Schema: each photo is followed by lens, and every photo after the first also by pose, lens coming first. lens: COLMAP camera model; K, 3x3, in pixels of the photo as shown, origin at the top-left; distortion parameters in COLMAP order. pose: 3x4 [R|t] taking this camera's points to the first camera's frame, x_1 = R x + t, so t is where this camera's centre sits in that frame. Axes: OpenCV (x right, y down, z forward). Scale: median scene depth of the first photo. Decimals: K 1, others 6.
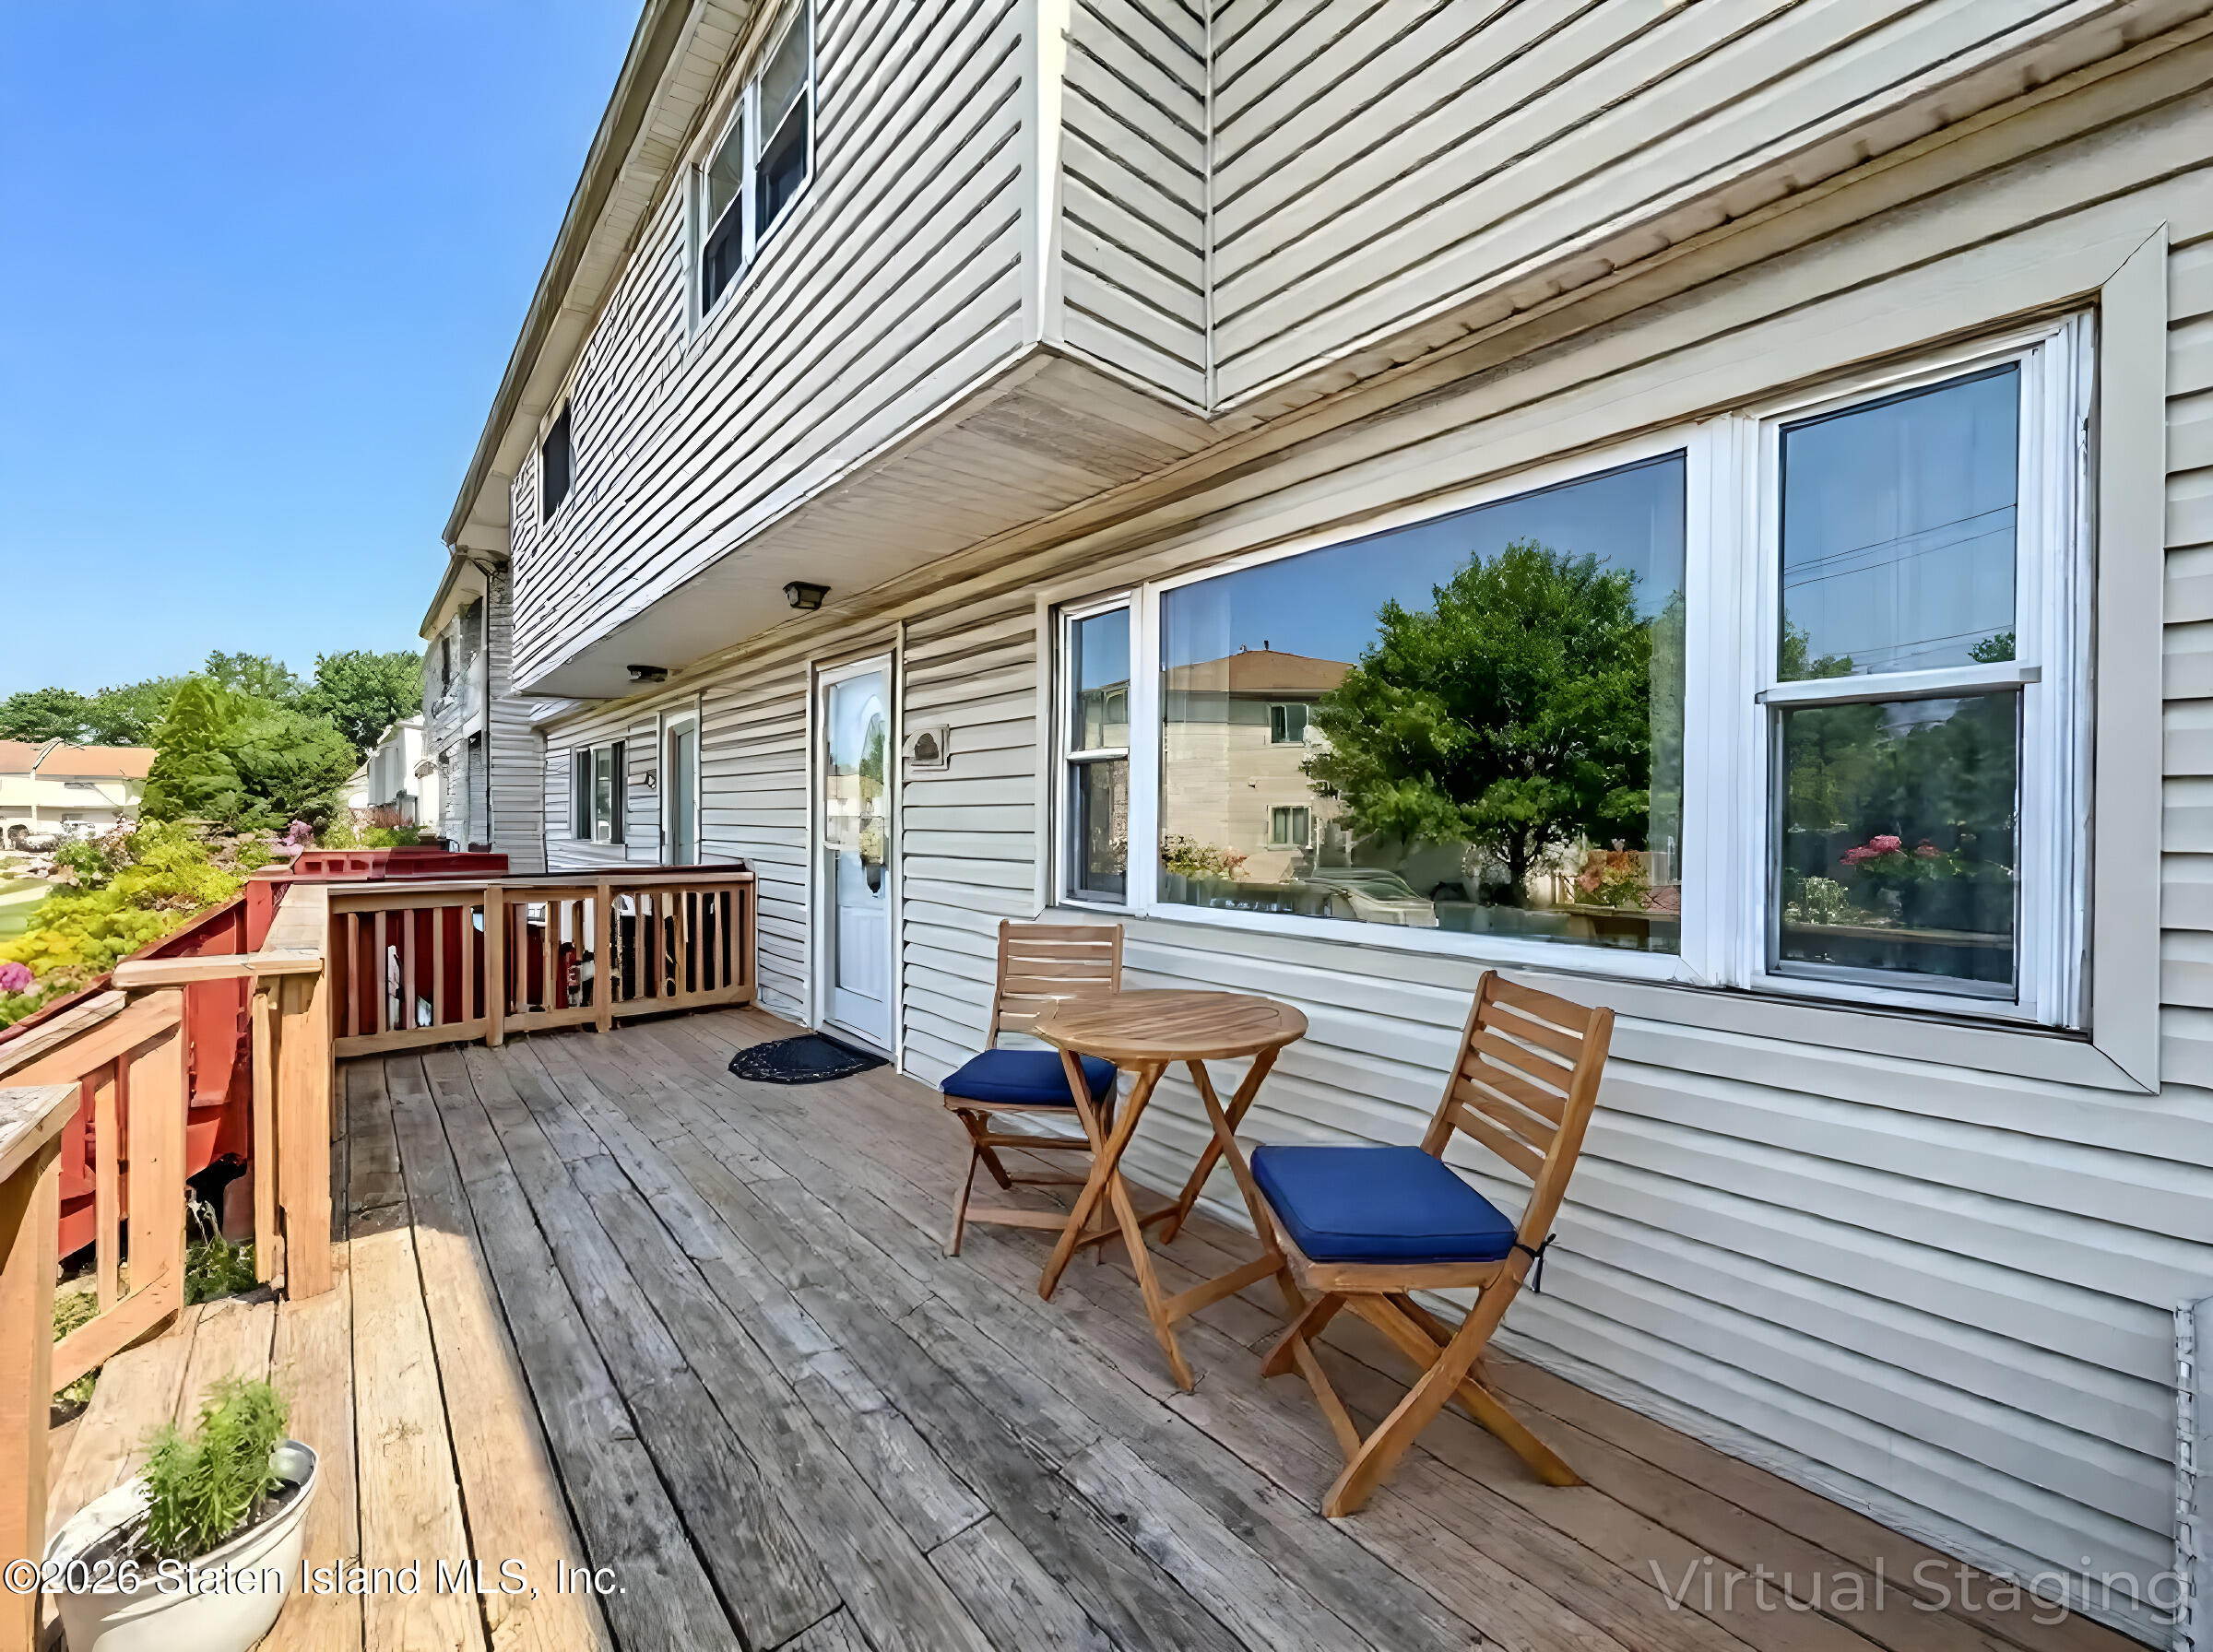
lens RADIAL K [[873.9, 0, 1107.8], [0, 873.9, 826.5], [0, 0, 1]] dist [-0.003099, -0.000195]
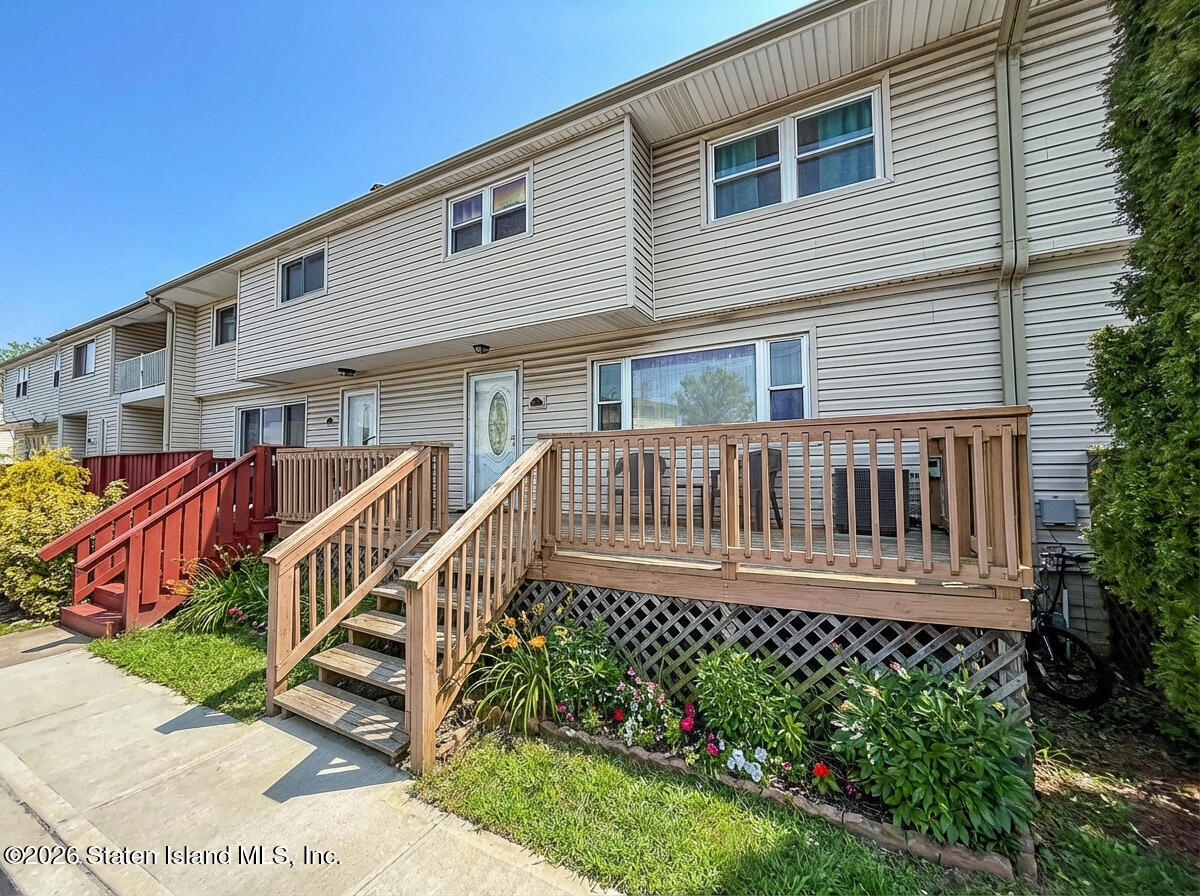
lens RADIAL K [[473.9, 0, 600.5], [0, 473.9, 445.0], [0, 0, 1]] dist [-0.003099, -0.000195]
pose [[0.934908, 0.002047, 0.354886, -0.698085], [0.017460, 0.998507, -0.051755, 0.181193], [-0.354462, 0.054582, 0.933476, -0.750454]]
